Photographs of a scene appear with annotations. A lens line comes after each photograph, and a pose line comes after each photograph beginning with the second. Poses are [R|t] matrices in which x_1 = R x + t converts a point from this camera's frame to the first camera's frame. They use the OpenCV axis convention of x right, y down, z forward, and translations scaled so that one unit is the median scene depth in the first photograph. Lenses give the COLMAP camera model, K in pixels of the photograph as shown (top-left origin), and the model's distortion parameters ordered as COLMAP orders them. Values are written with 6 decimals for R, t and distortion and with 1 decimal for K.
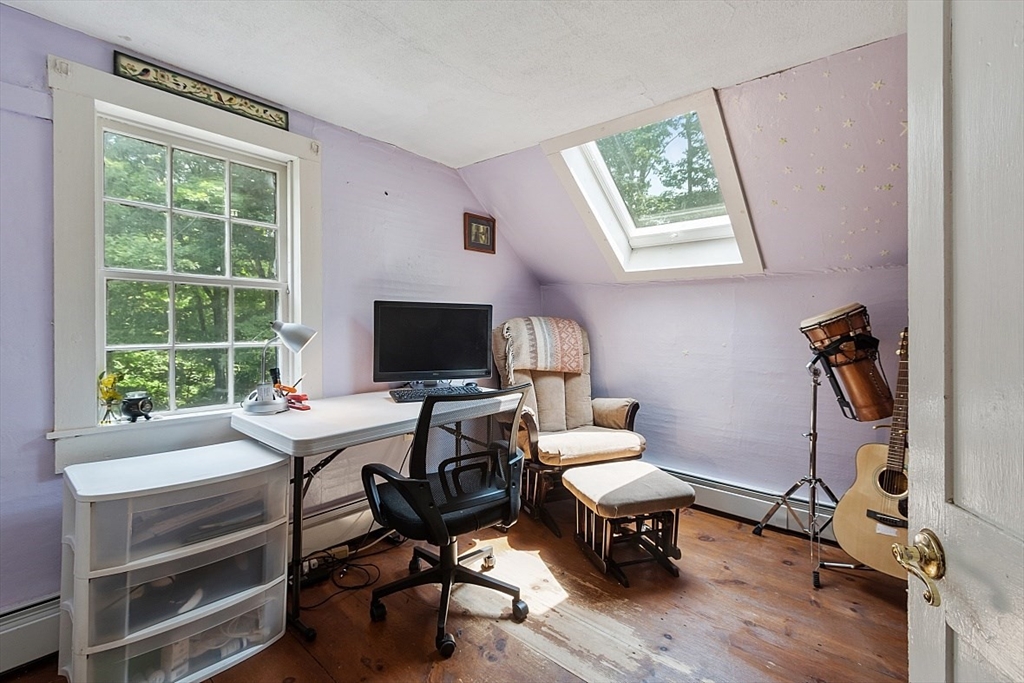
lens RADIAL K [[453.9, 0, 511.5], [0, 453.9, 321.6], [0, 0, 1]] dist [0.001427, 0.000042]
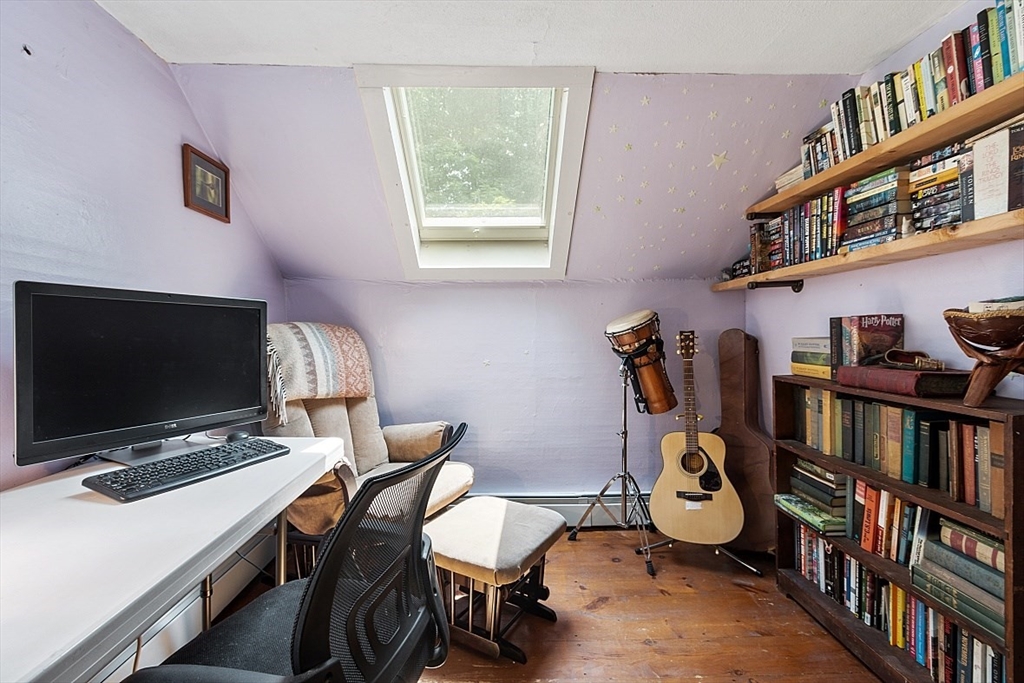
lens RADIAL K [[461.9, 0, 510.7], [0, 461.9, 334.4], [0, 0, 1]] dist [-0.001654, -0.000250]
pose [[0.742680, -0.011655, 0.669545, -0.228220], [0.008012, 0.999932, 0.008519, 0.005687], [-0.669599, -0.000963, 0.742722, 0.324964]]
